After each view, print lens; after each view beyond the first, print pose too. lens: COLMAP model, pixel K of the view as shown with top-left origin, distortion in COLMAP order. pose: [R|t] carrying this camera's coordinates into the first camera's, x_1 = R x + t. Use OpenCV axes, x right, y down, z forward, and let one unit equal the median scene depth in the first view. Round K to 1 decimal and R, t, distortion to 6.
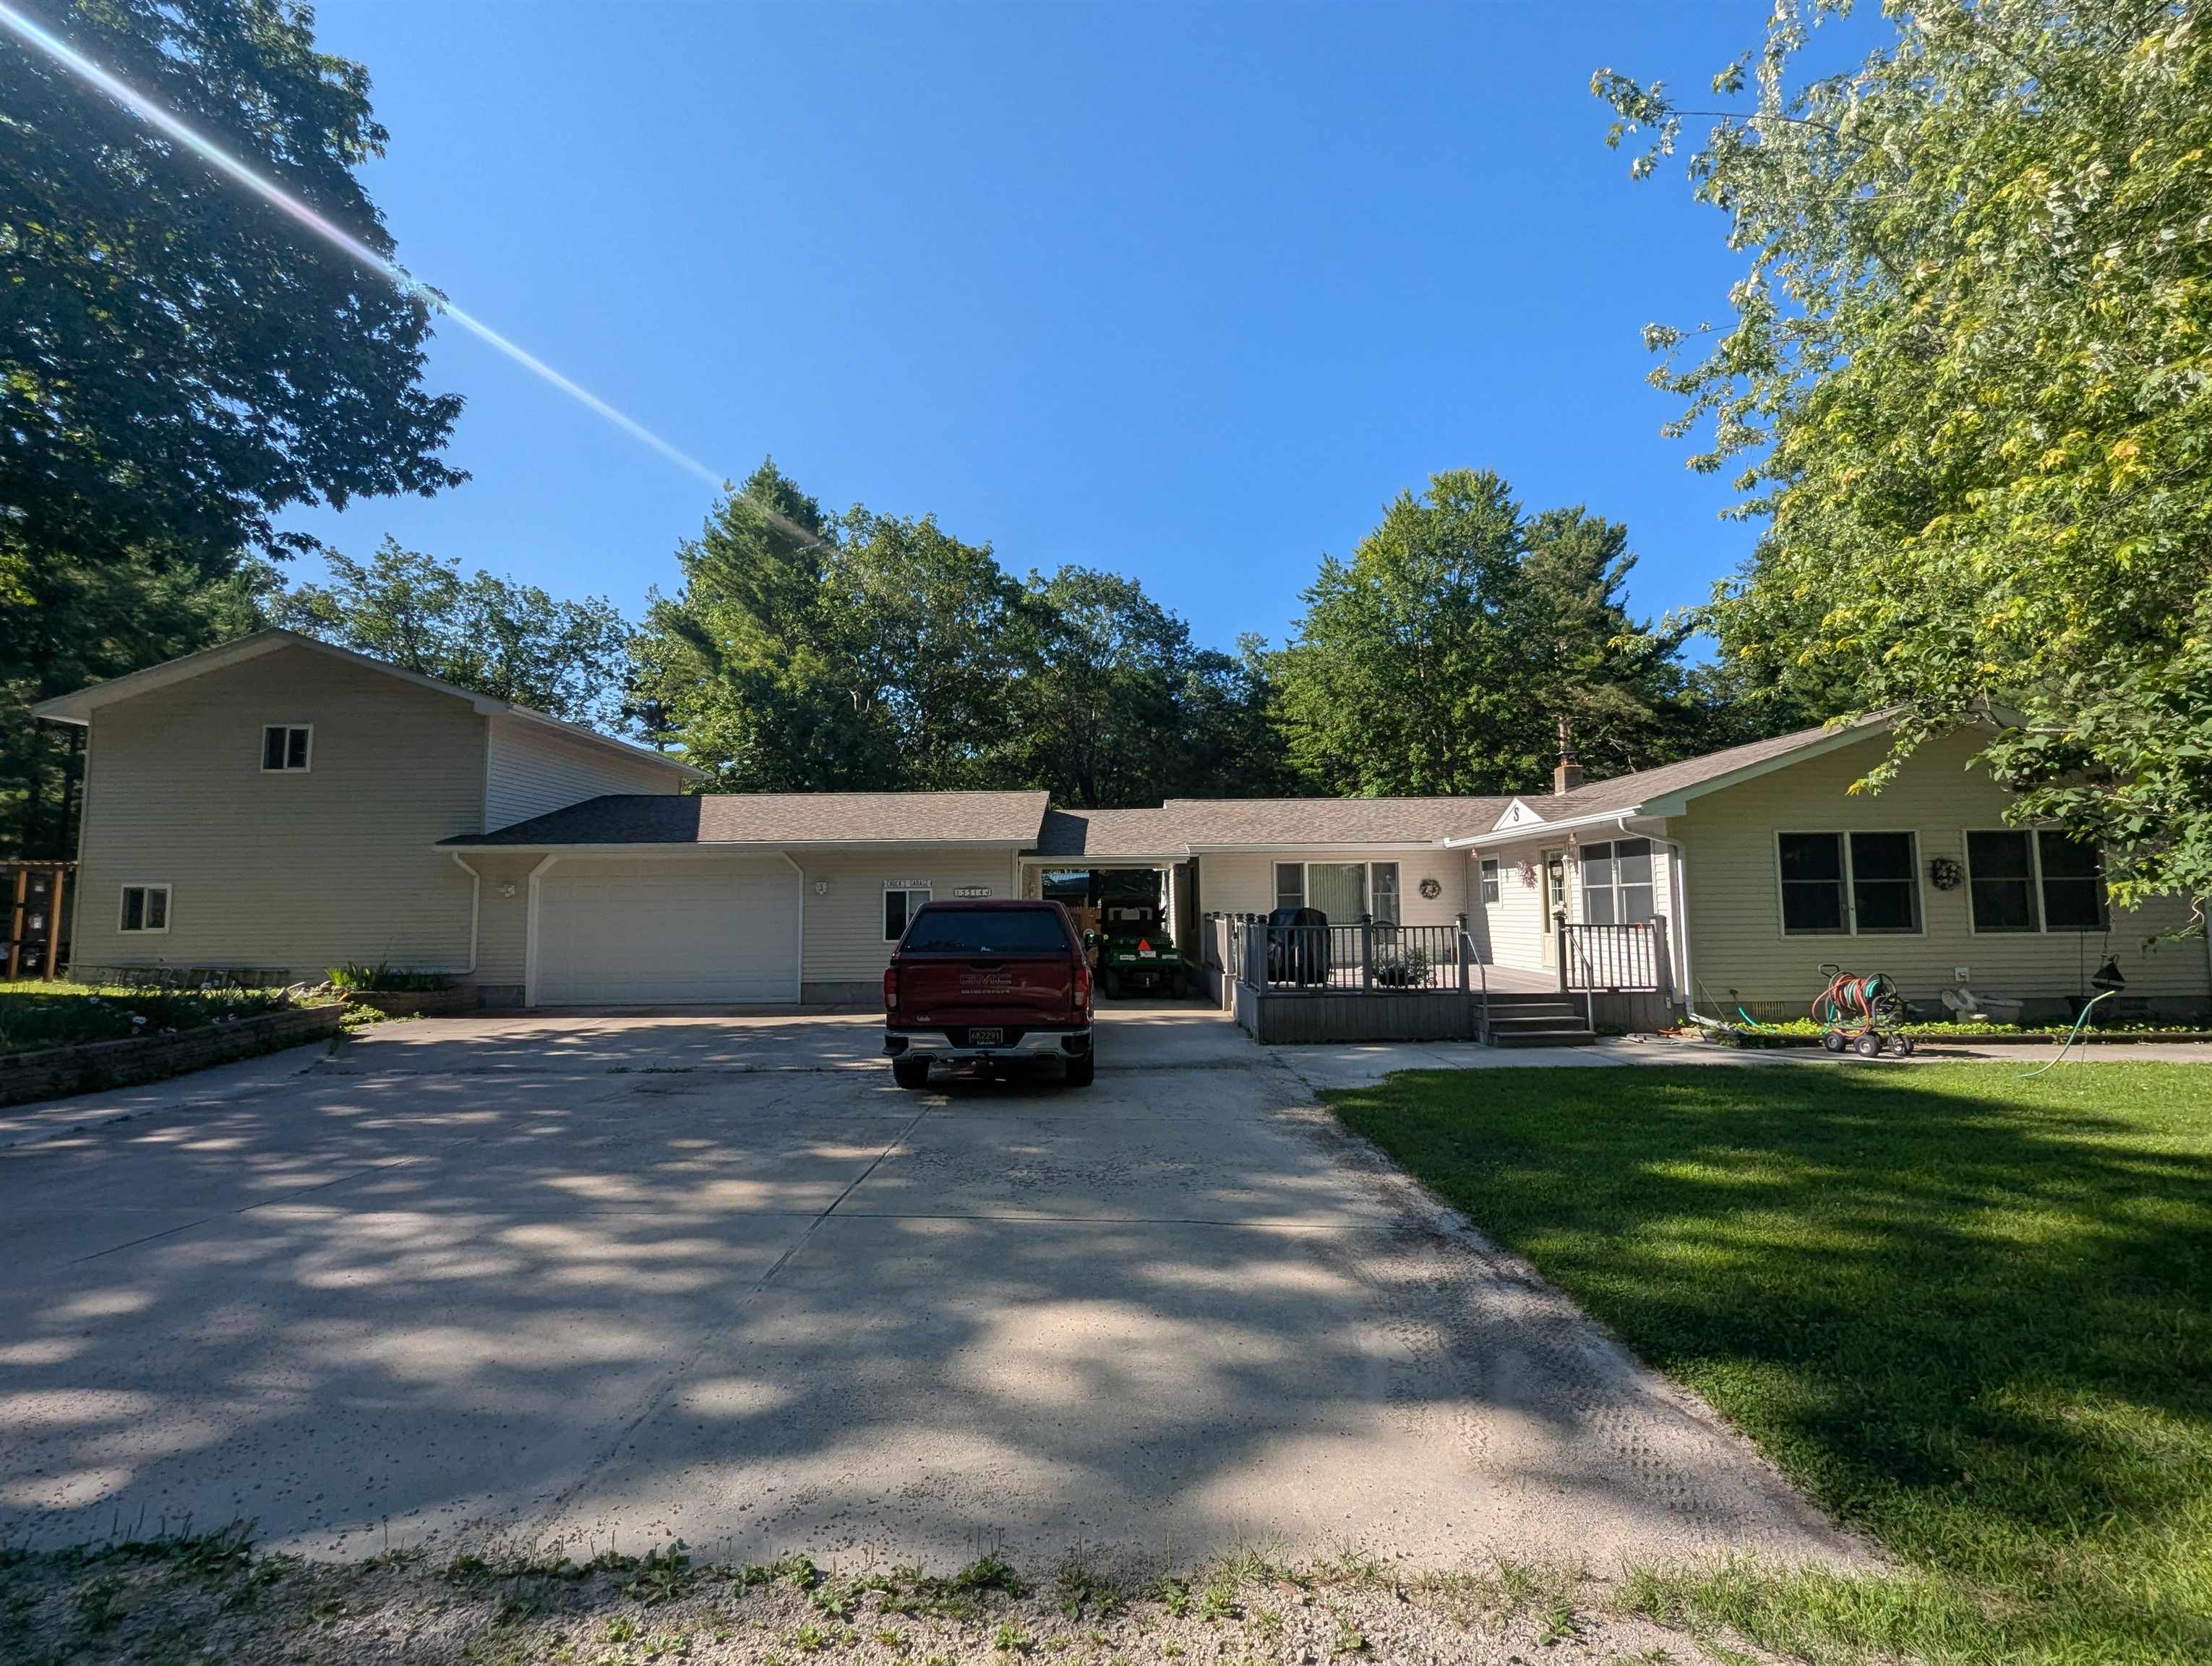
lens RADIAL K [[915.0, 0, 1105.2], [0, 915.0, 841.1], [0, 0, 1]] dist [0.002439, -0.002058]
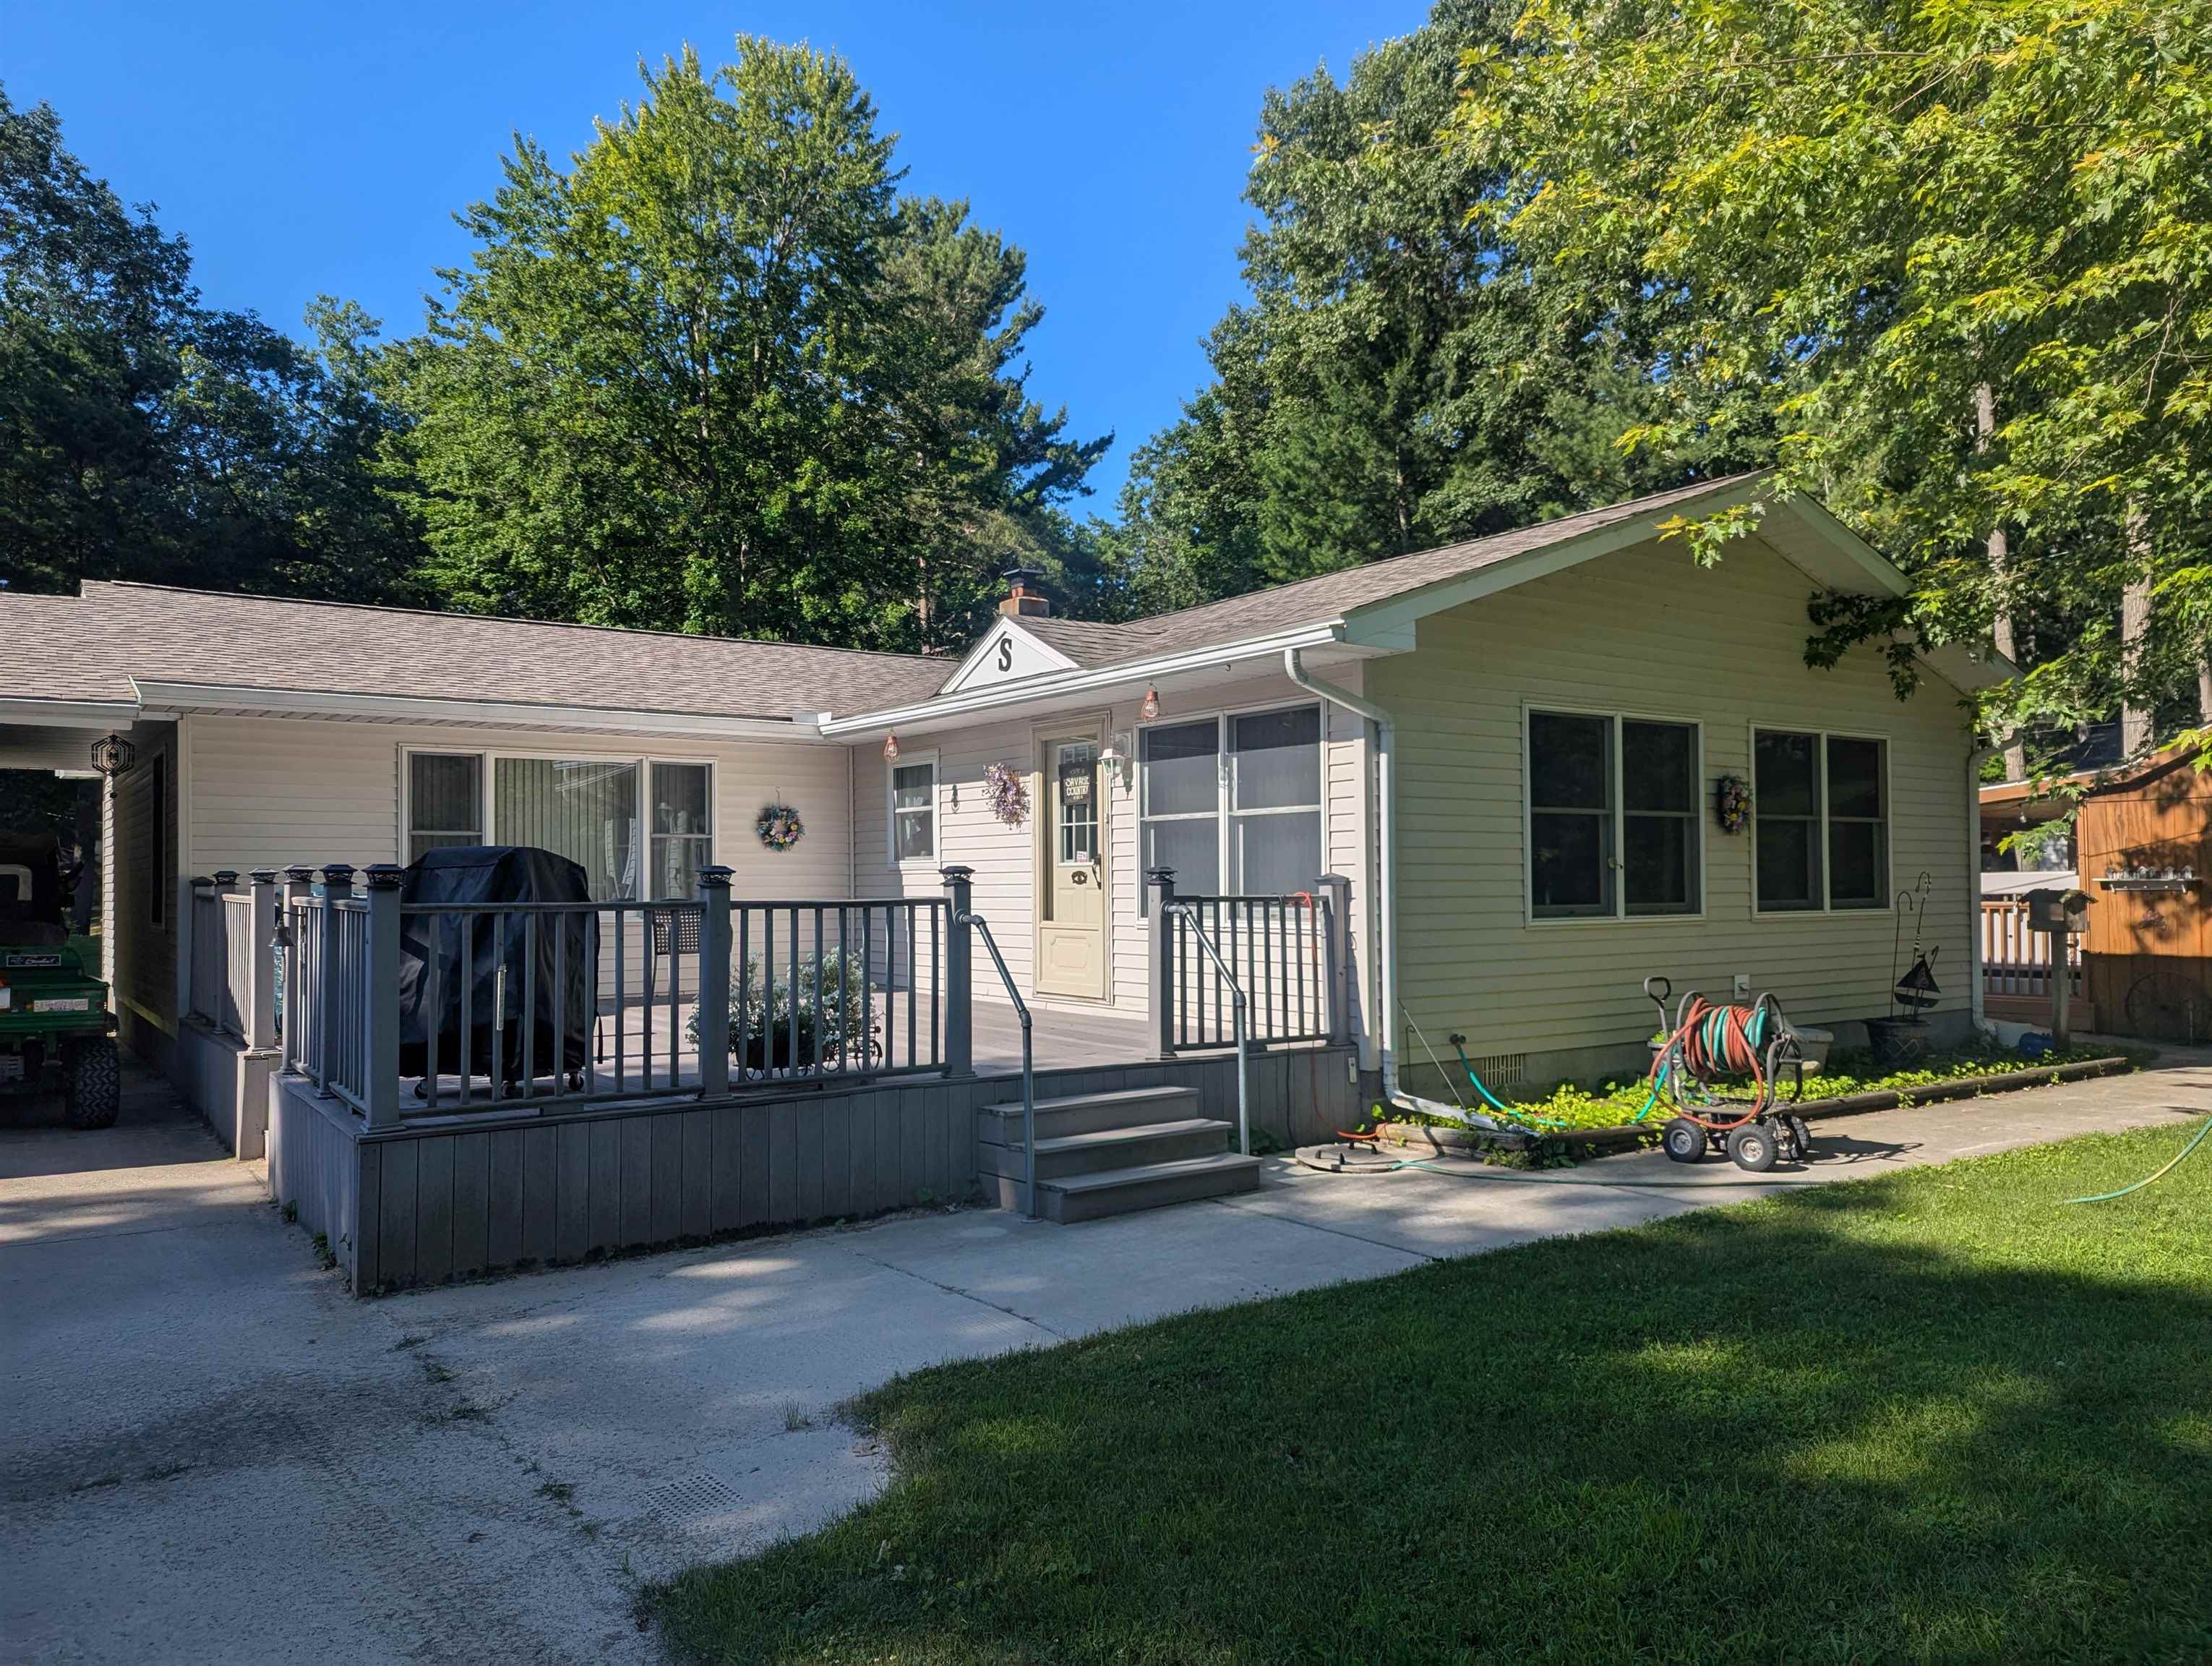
lens RADIAL K [[1575.1, 0, 1088.0], [0, 1575.1, 845.5], [0, 0, 1]] dist [0.034688, -0.028308]
pose [[0.820842, 0.020062, 0.570802, 0.046295], [-0.044467, 0.998594, 0.028849, 0.036046], [-0.569421, -0.049063, 0.820581, 0.320440]]
